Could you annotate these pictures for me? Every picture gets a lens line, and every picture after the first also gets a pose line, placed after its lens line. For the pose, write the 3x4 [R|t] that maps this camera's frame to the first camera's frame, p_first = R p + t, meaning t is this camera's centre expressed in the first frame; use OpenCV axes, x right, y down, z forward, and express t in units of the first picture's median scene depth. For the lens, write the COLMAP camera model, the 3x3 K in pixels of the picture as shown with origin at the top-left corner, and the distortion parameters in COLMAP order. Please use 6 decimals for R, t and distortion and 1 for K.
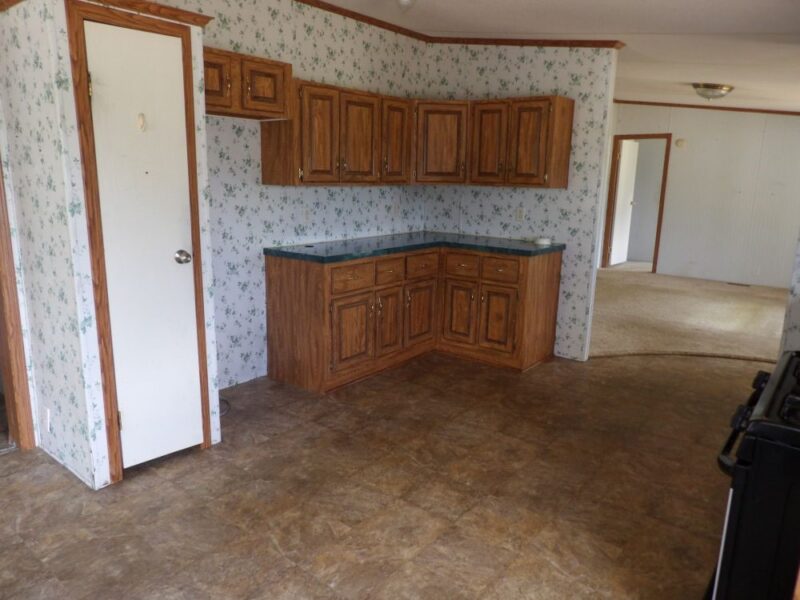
lens RADIAL K [[569.0, 0, 397.5], [0, 569.0, 298.1], [0, 0, 1]] dist [-0.025766, 0.018215]
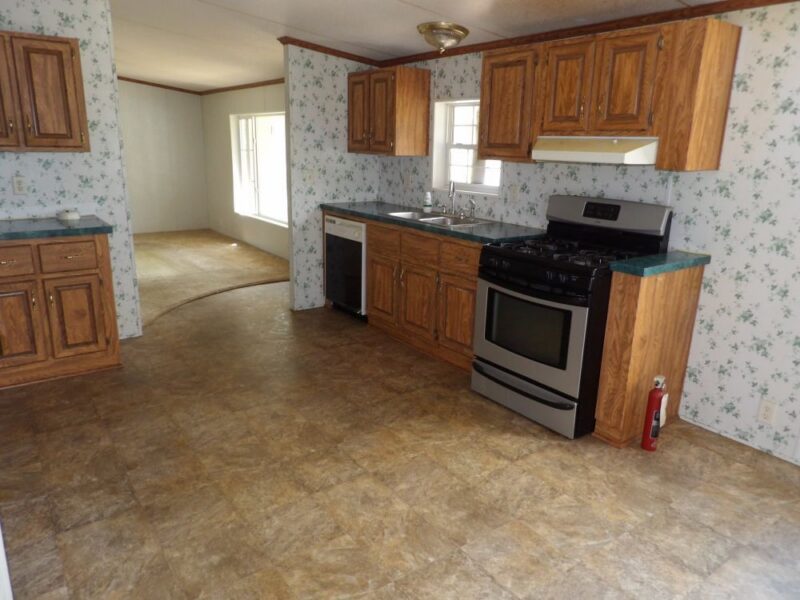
lens RADIAL K [[569.0, 0, 386.8], [0, 569.0, 298.8], [0, 0, 1]] dist [-0.025766, 0.018215]
pose [[0.266856, -0.266164, 0.926253, -0.776312], [0.187296, 0.957104, 0.221069, -0.145627], [-0.945361, 0.114490, 0.305260, 0.581929]]
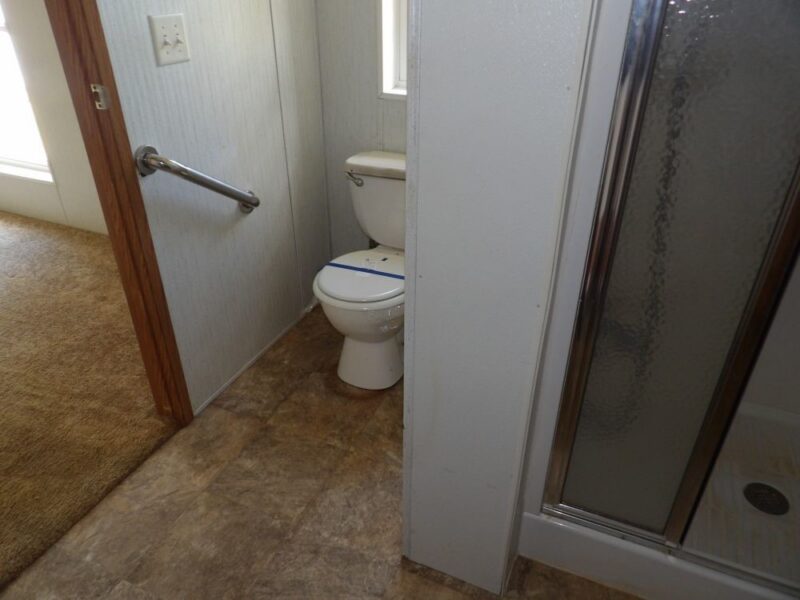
lens RADIAL K [[569.0, 0, 398.1], [0, 569.0, 300.5], [0, 0, 1]] dist [-0.025766, 0.018215]
pose [[0.963871, -0.158907, 0.213779, 0.129485], [0.084542, 0.943570, 0.320199, 0.007449], [-0.252597, -0.290557, 0.922914, 0.277992]]
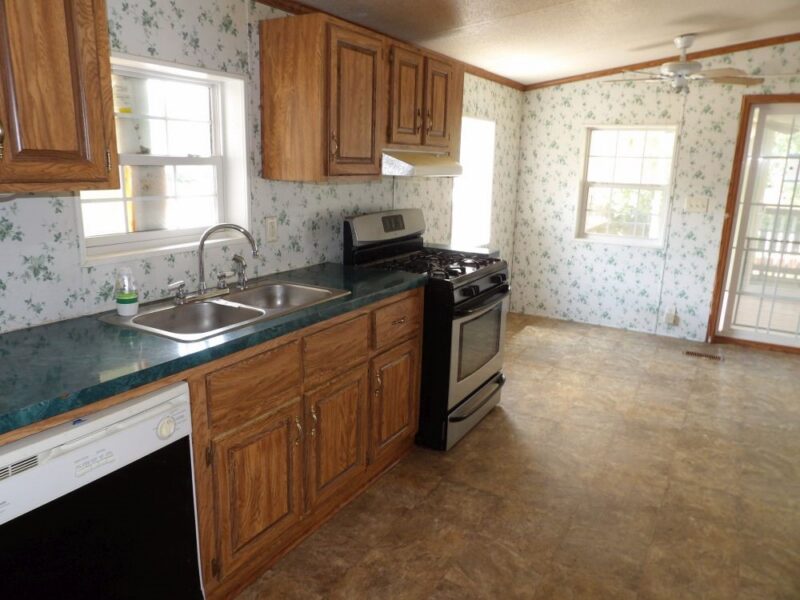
lens RADIAL K [[569.0, 0, 397.6], [0, 569.0, 298.8], [0, 0, 1]] dist [-0.025766, 0.018215]
pose [[-0.989101, -0.002633, -0.147212, 0.777655], [-0.066047, 0.901533, 0.427640, -0.361337], [0.131591, 0.432702, -0.891882, 1.725150]]
